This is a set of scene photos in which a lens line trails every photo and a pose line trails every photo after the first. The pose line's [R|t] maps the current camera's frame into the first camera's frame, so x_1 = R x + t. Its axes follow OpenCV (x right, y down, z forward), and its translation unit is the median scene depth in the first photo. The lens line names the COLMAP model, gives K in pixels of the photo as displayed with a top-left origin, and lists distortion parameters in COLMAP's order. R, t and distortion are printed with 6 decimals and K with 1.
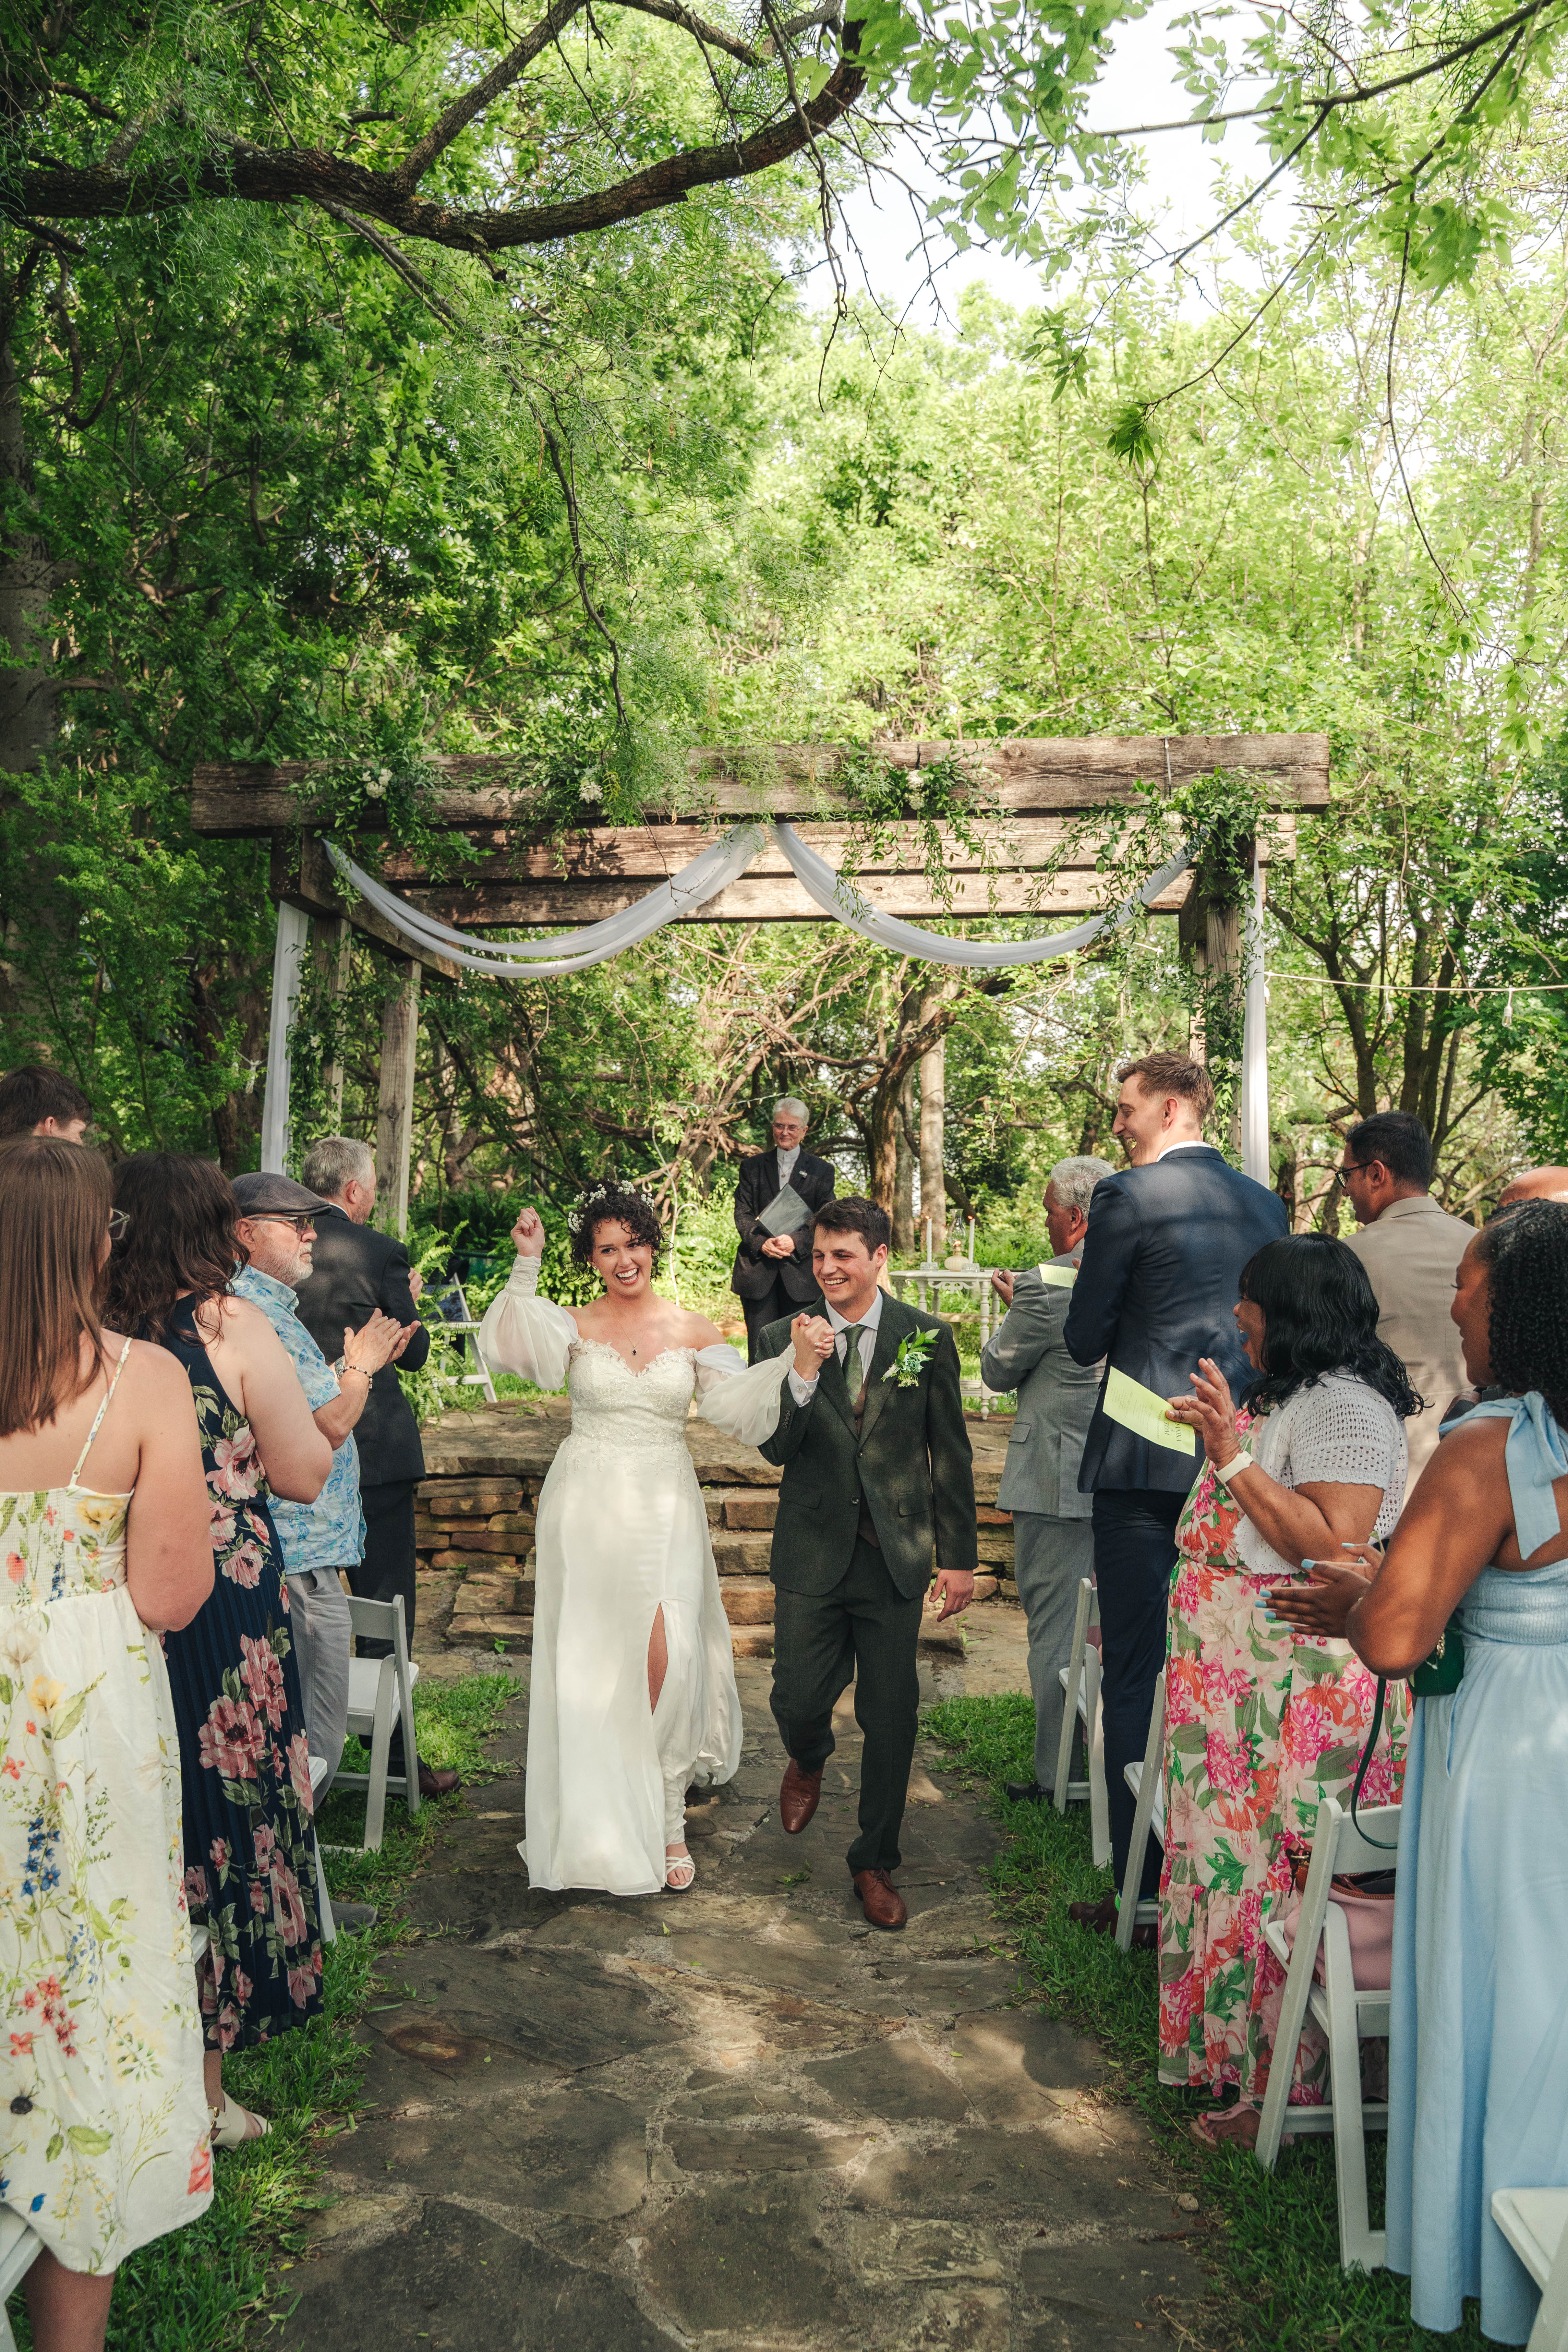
lens RADIAL K [[1955.8, 0, 781.1], [0, 1955.8, 1287.0], [0, 0, 1]] dist [0.007397, 0.001927]
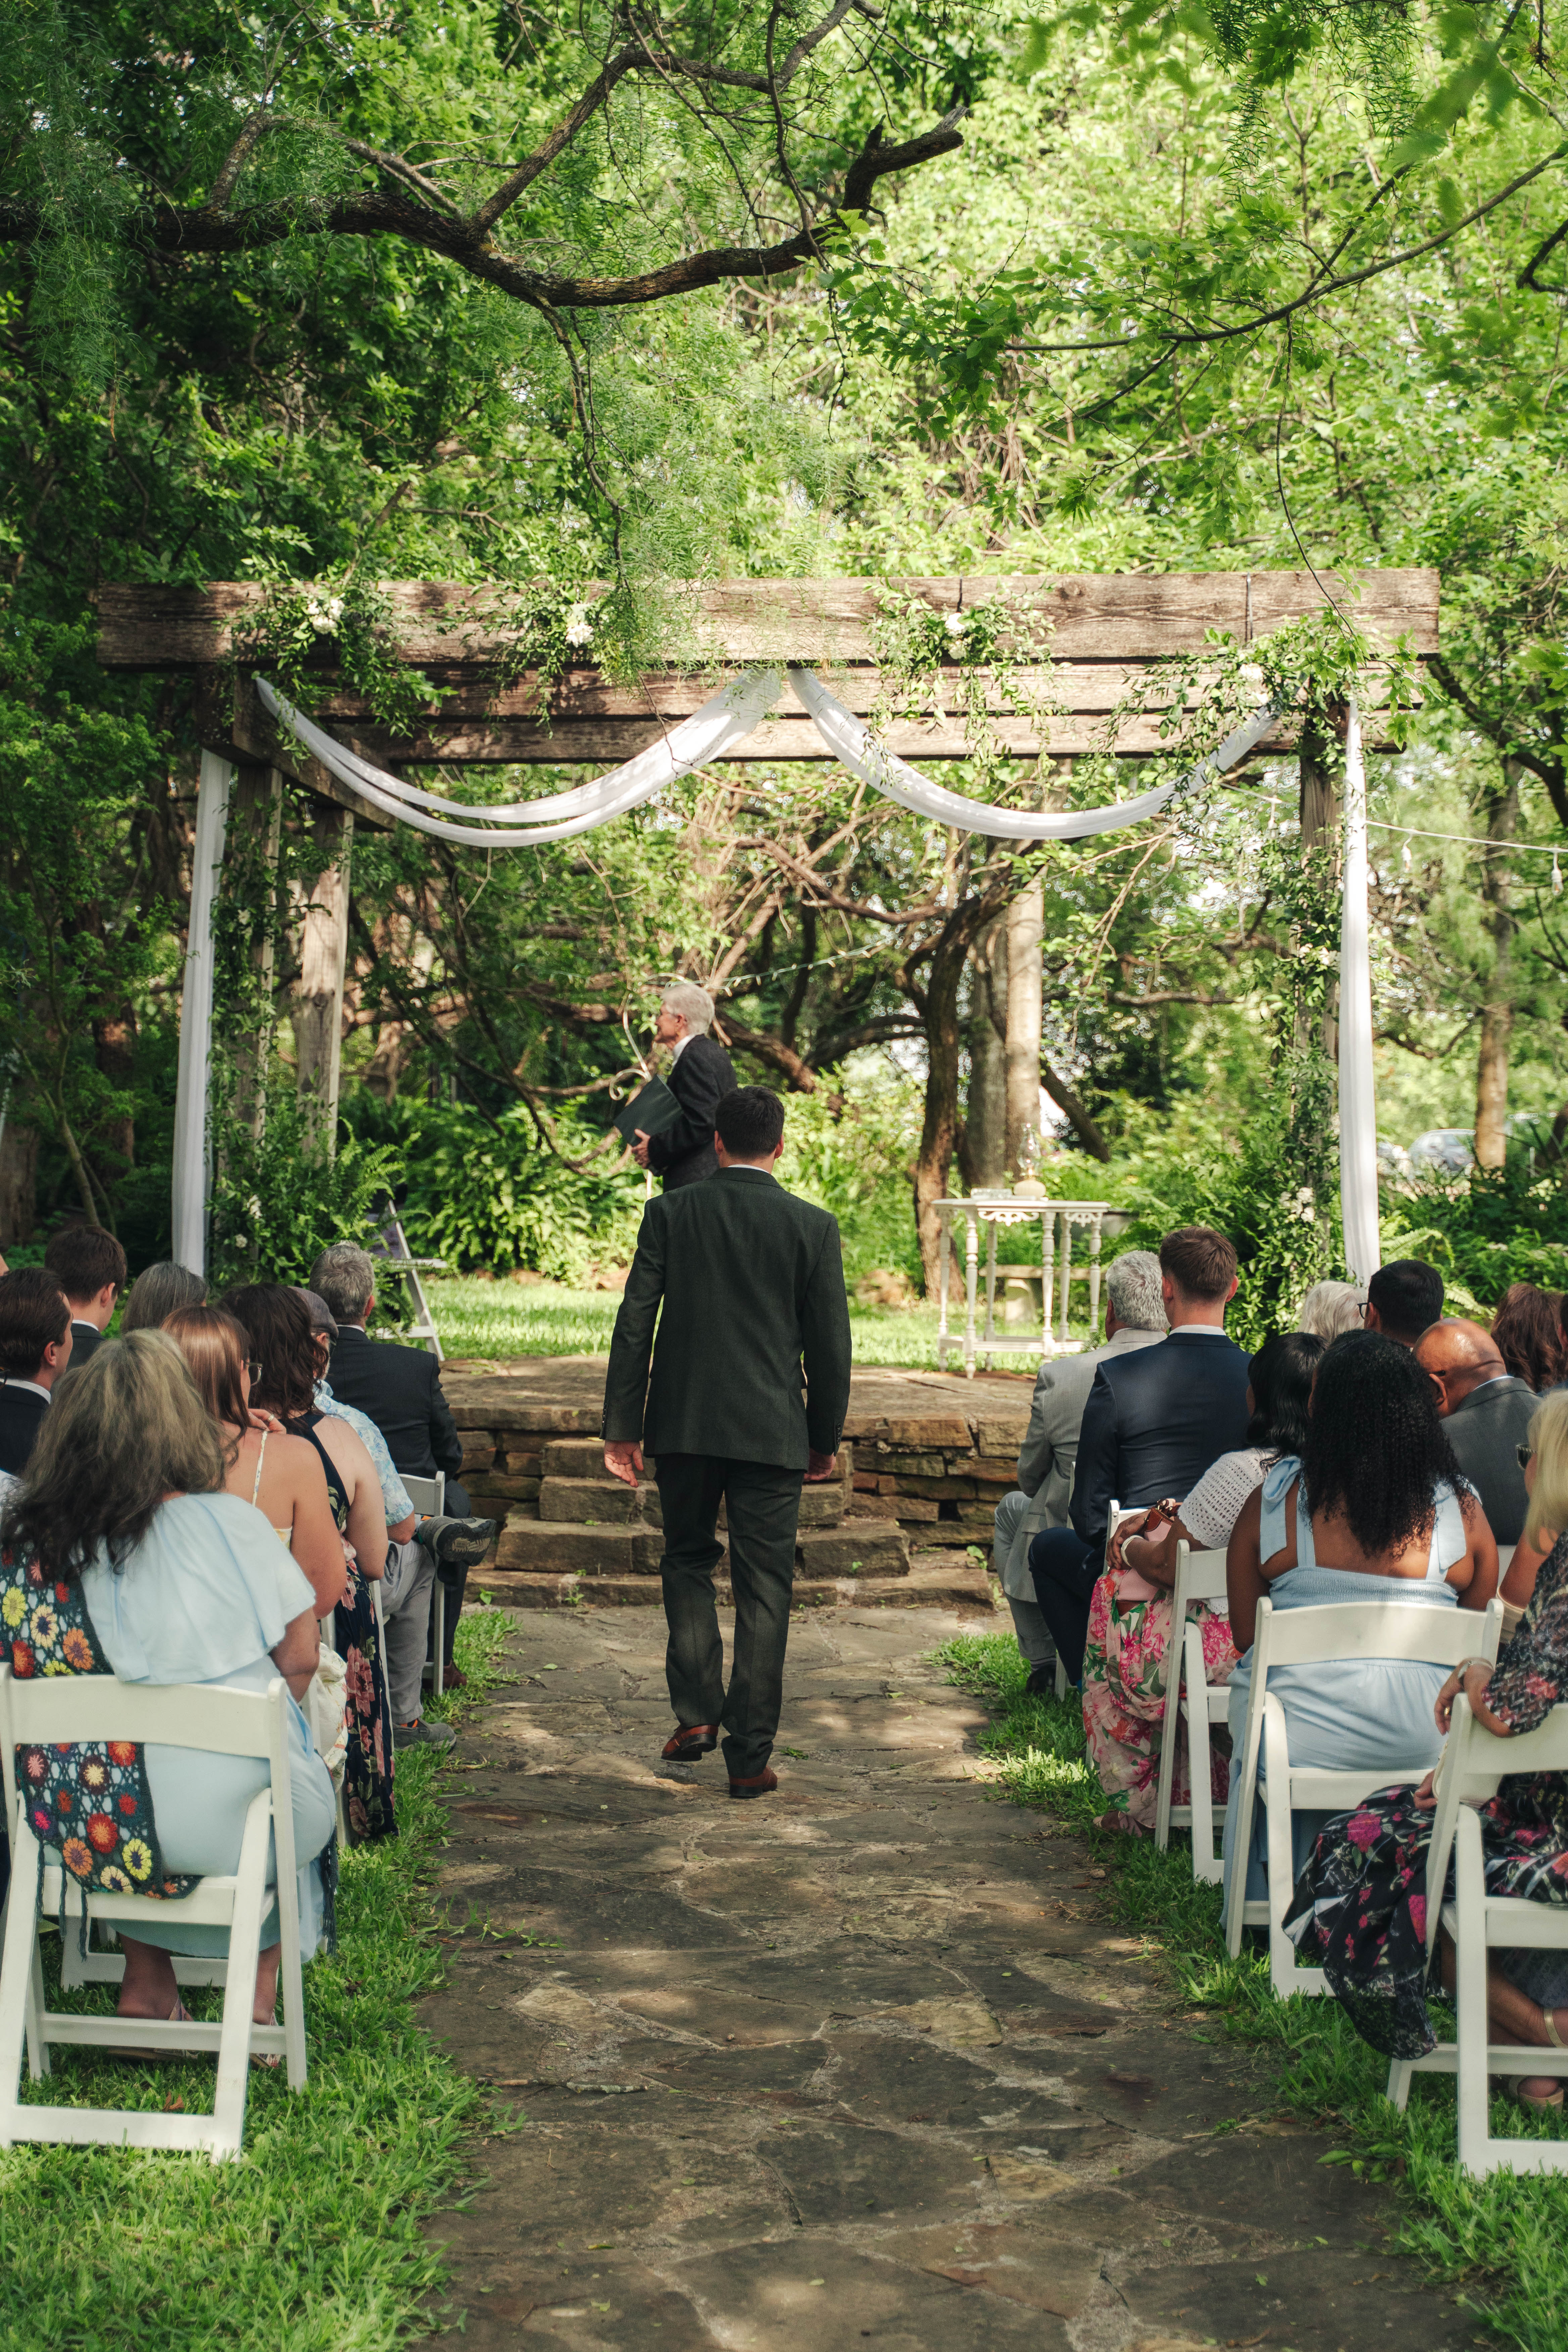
lens RADIAL K [[4366.1, 0, 786.5], [0, 4366.1, 1285.8], [0, 0, 1]] dist [0.009651, 4.171587]
pose [[0.999961, 0.006038, -0.006369, 0.007238], [-0.006078, 0.999962, -0.006258, 0.042389], [0.006331, 0.006296, 0.999960, -0.869744]]
